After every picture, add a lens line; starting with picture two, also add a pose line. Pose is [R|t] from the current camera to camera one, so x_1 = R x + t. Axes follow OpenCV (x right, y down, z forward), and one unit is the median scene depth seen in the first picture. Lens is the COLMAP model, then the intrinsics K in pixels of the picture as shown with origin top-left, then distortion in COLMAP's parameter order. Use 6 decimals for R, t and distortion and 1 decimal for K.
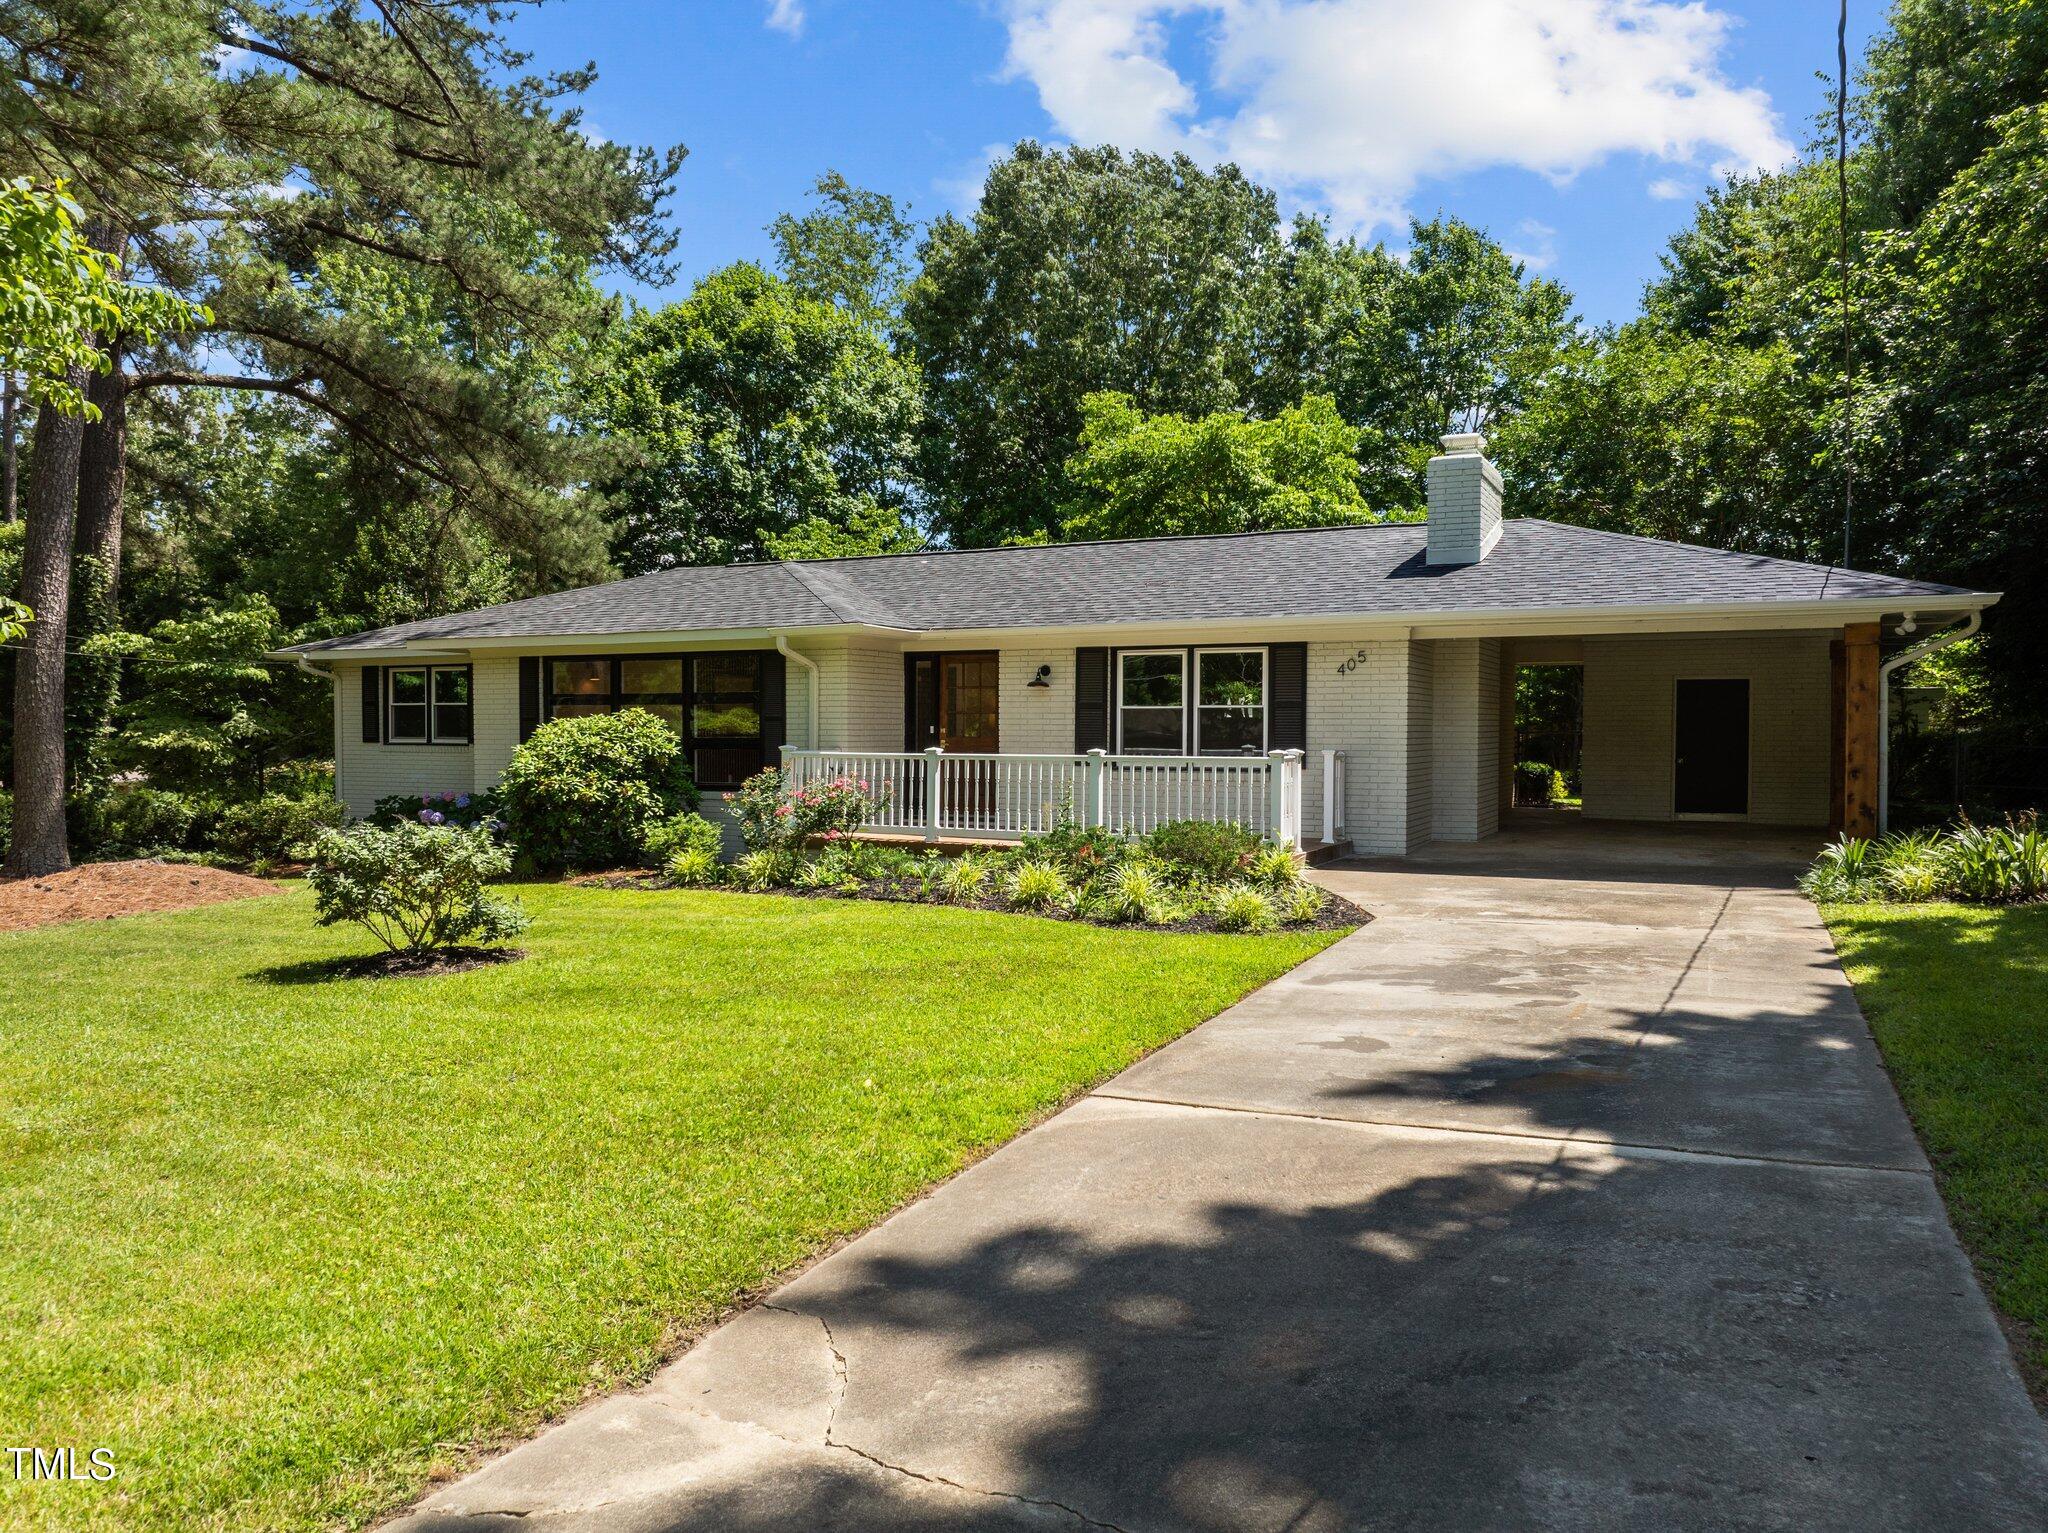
lens RADIAL K [[1428.3, 0, 1024.0], [0, 1428.3, 766.5], [0, 0, 1]] dist [-0.058576, 0.000665]
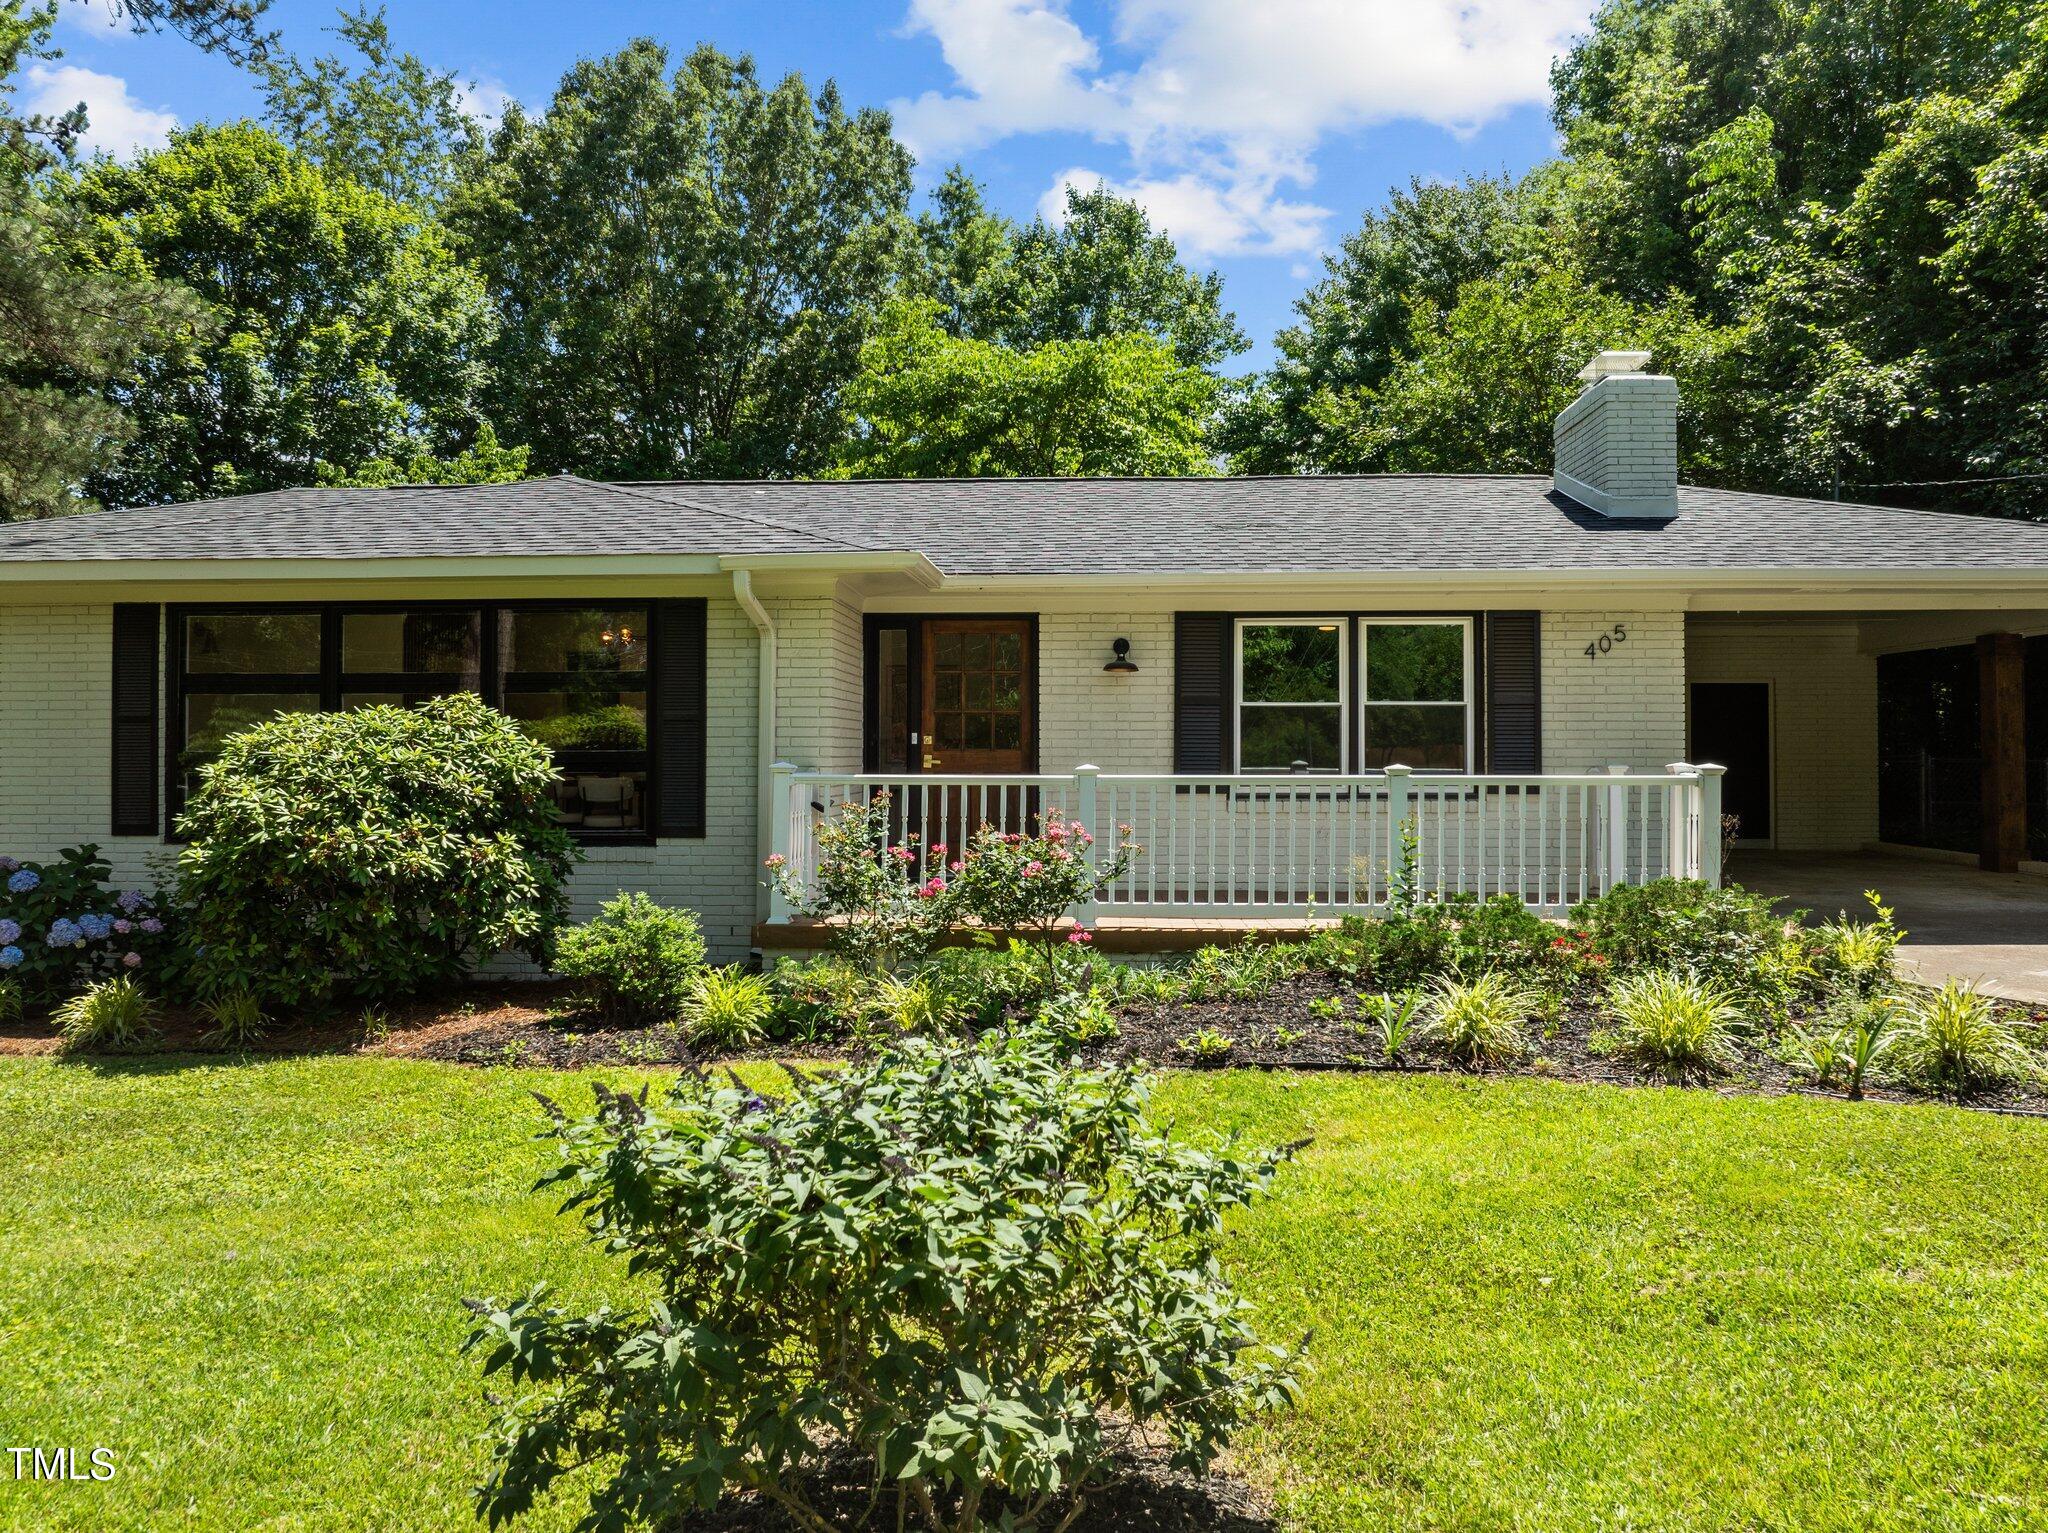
lens RADIAL K [[1444.4, 0, 1024.0], [0, 1444.4, 766.5], [0, 0, 1]] dist [-0.066675, 0.030025]
pose [[0.918831, -0.004881, 0.394620, -0.286618], [0.012666, 0.999773, -0.017125, -0.002548], [-0.394447, 0.020733, 0.918685, 0.426750]]
